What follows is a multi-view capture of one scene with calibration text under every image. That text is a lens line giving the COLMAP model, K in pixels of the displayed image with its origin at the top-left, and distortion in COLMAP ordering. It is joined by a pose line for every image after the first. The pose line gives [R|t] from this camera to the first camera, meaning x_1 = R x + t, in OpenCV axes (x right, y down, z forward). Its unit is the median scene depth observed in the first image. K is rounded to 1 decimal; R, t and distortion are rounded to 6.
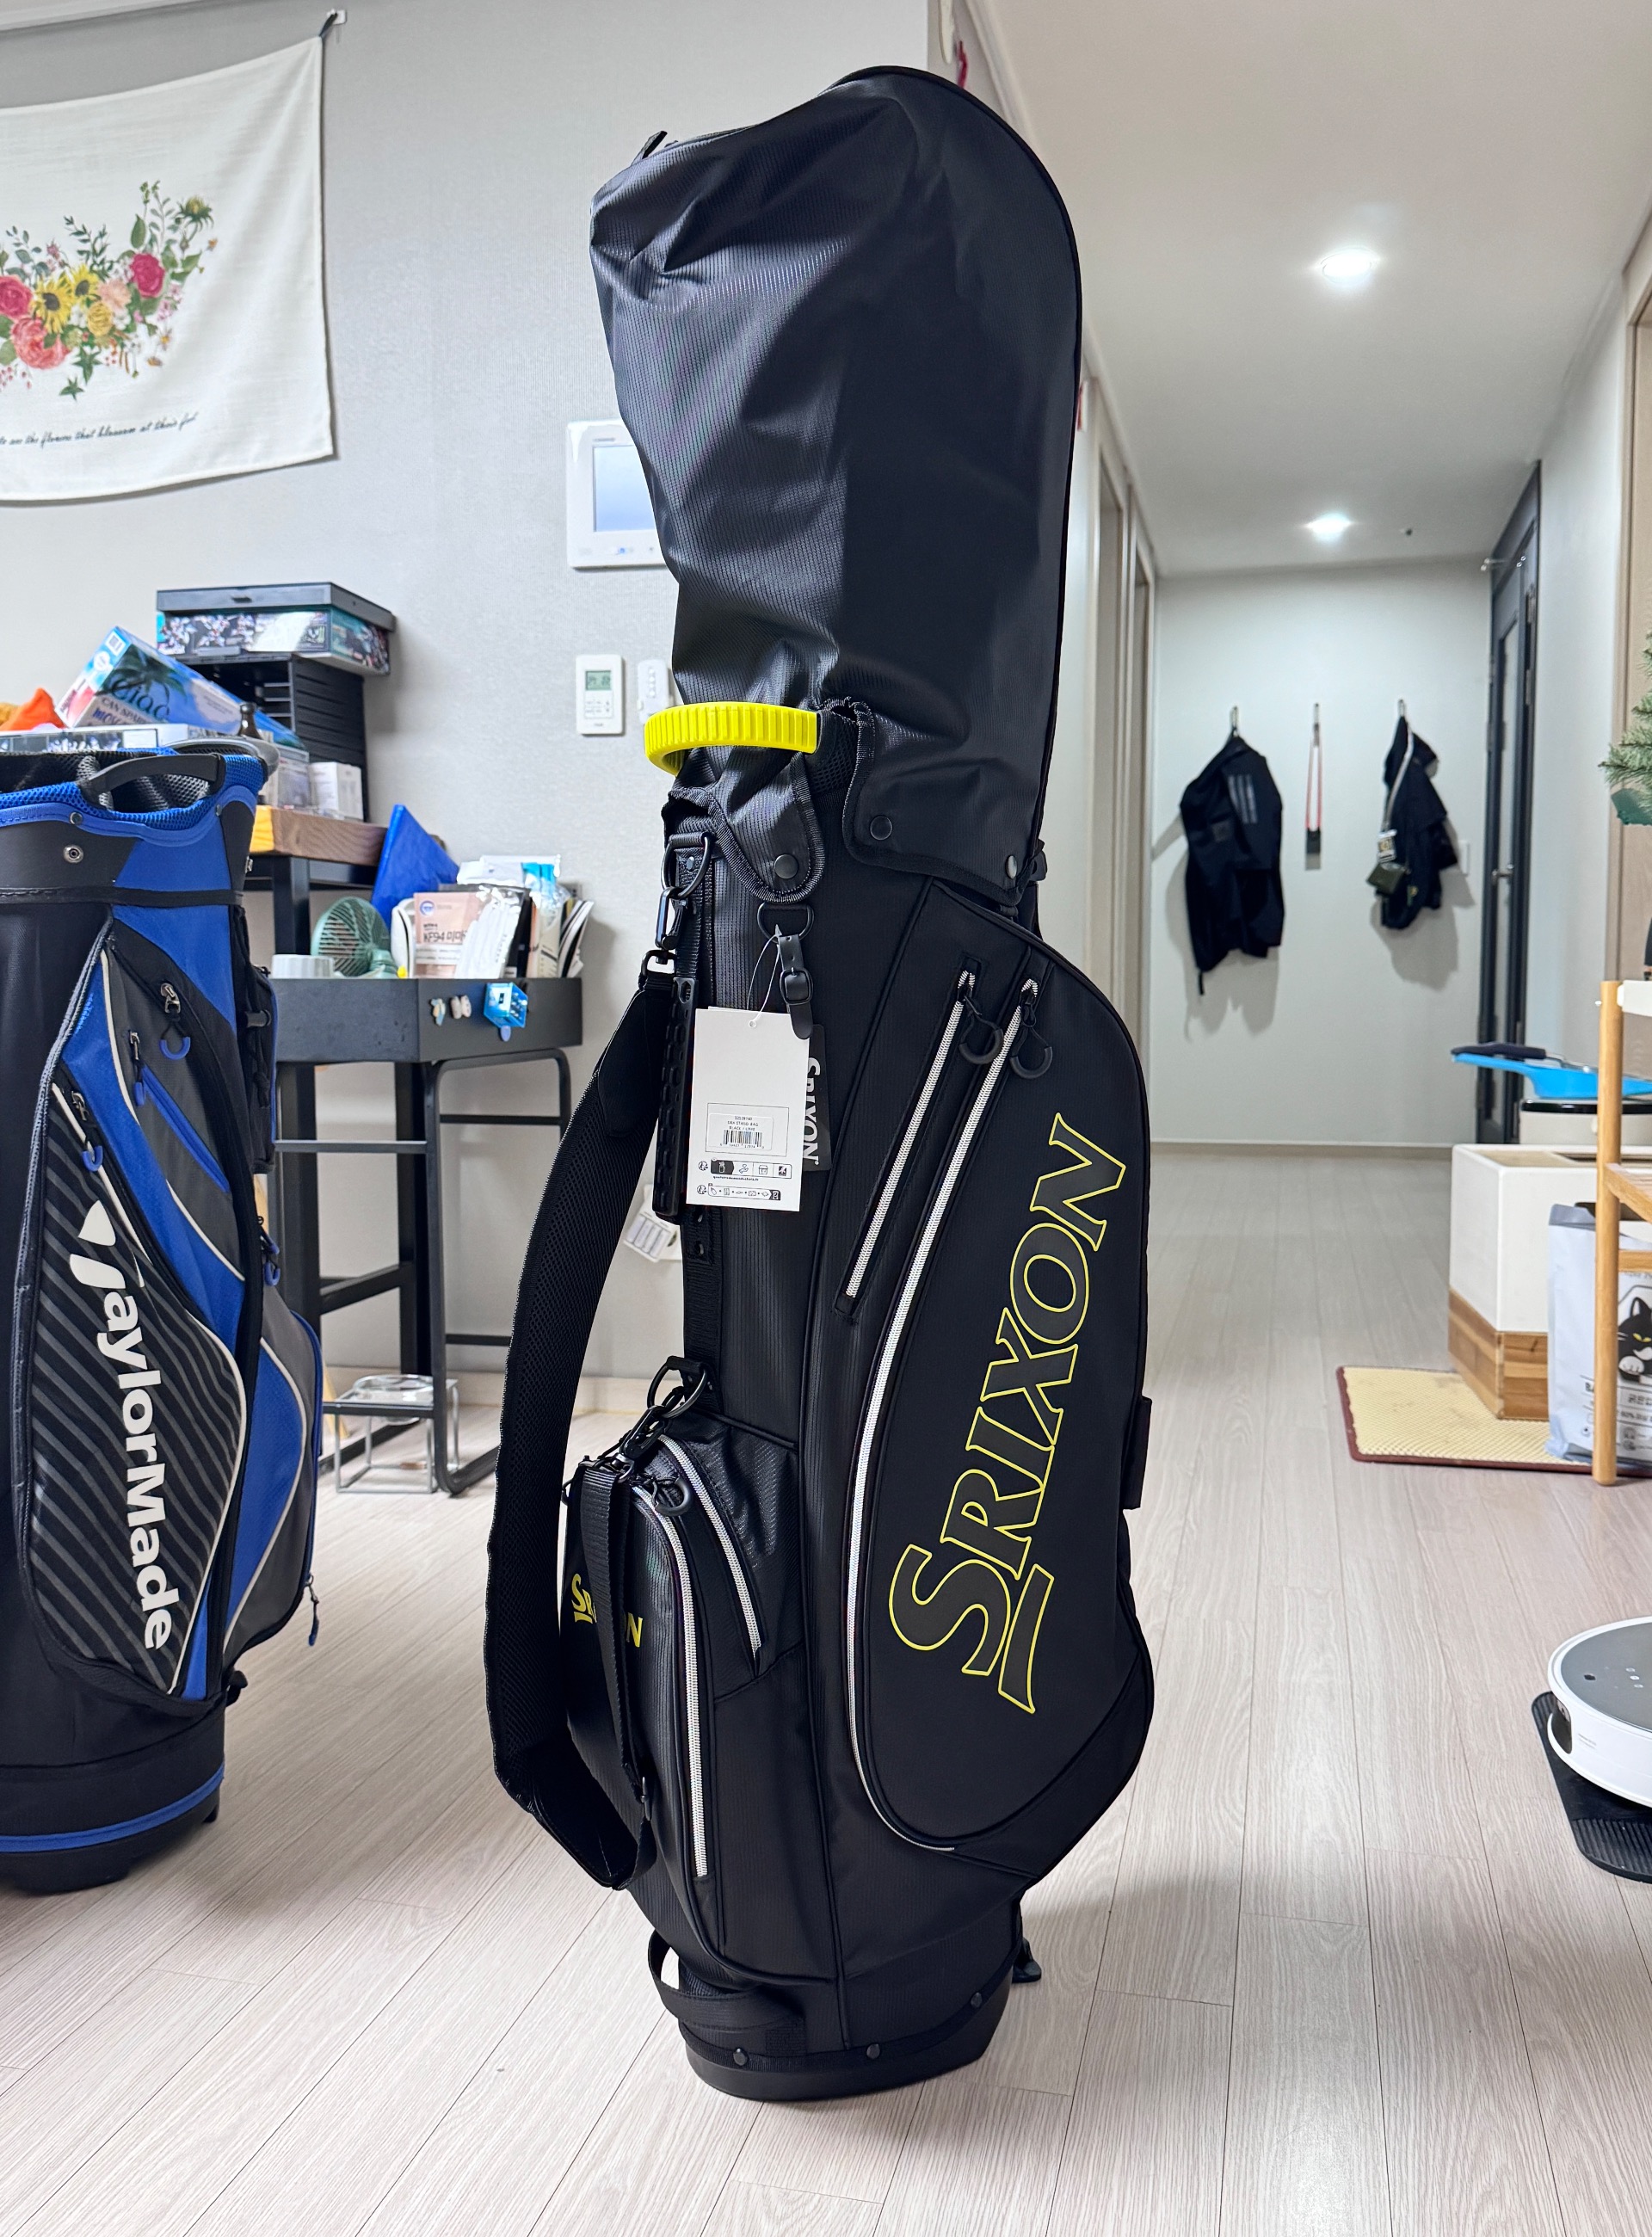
lens RADIAL K [[1854.3, 0, 826.0], [0, 1854.3, 1118.5], [0, 0, 1]] dist [0.003273, 0.000138]
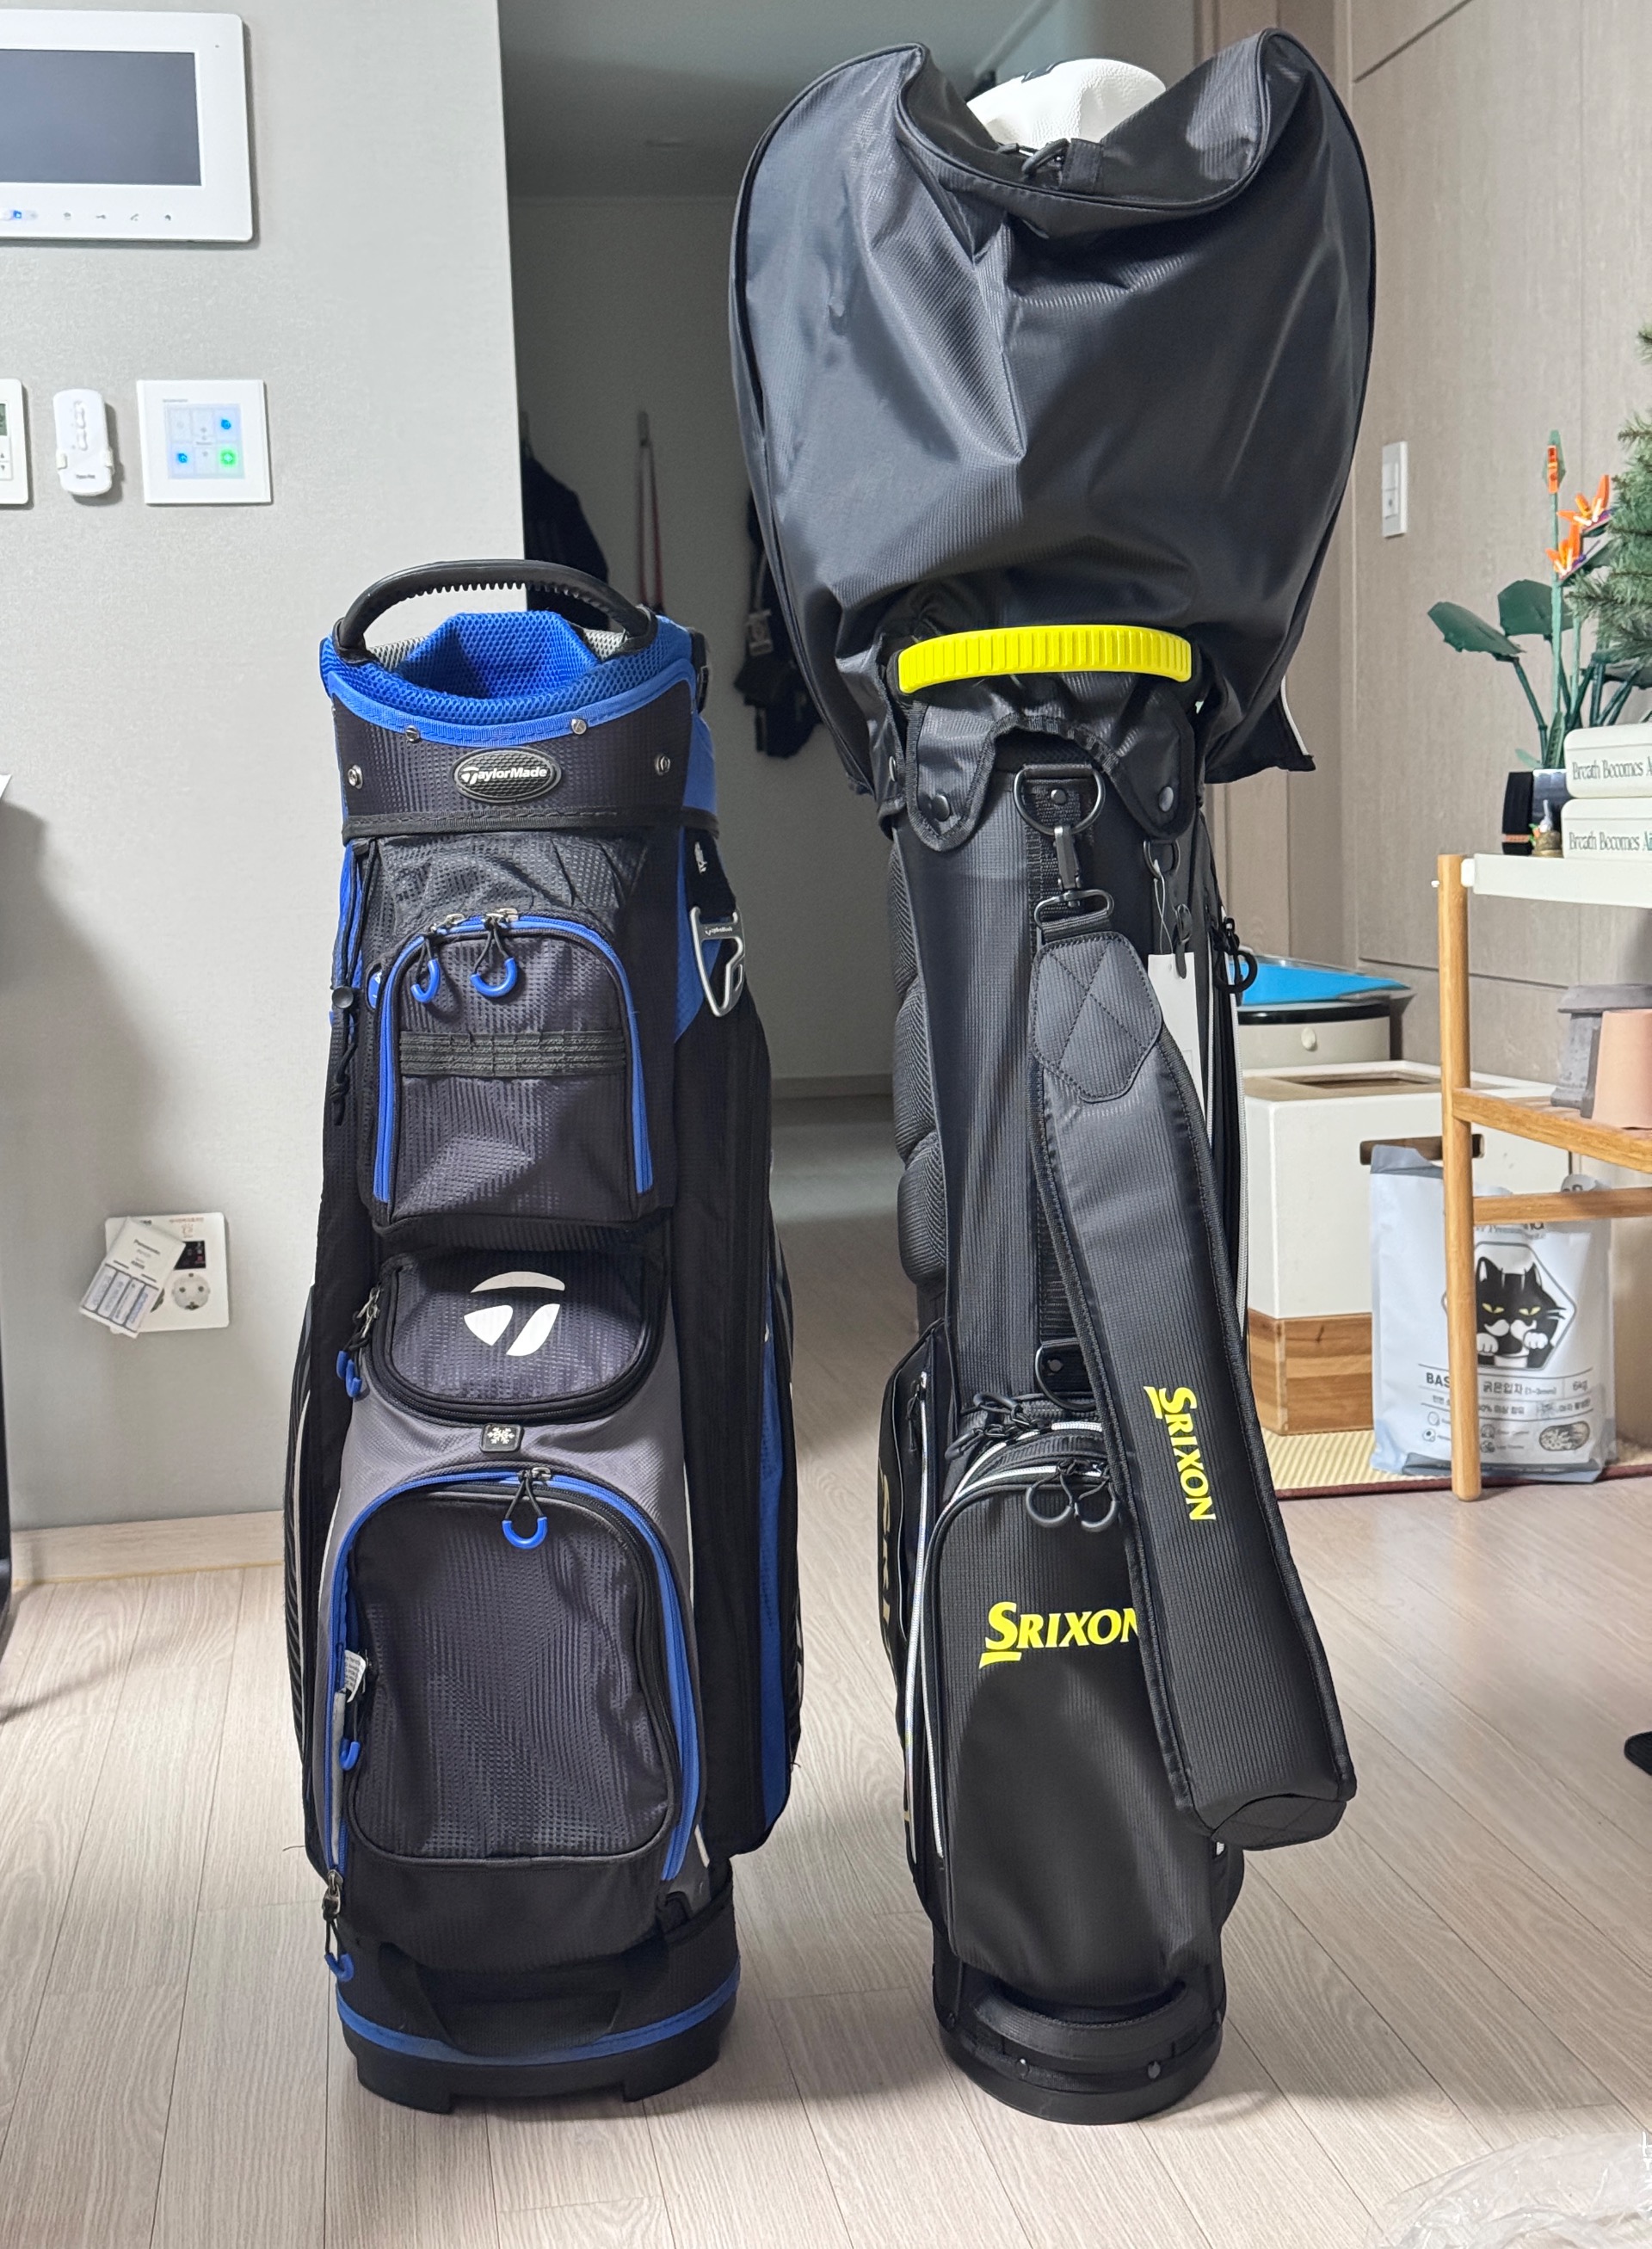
lens RADIAL K [[3086.5, 0, 826.0], [0, 3086.5, 1124.5], [0, 0, 1]] dist [0.263747, 0.016992]
pose [[0.918898, -0.069115, 0.388394, -0.325012], [0.059839, 0.997561, 0.035943, -0.023355], [-0.389931, -0.009787, 0.920792, -0.103430]]
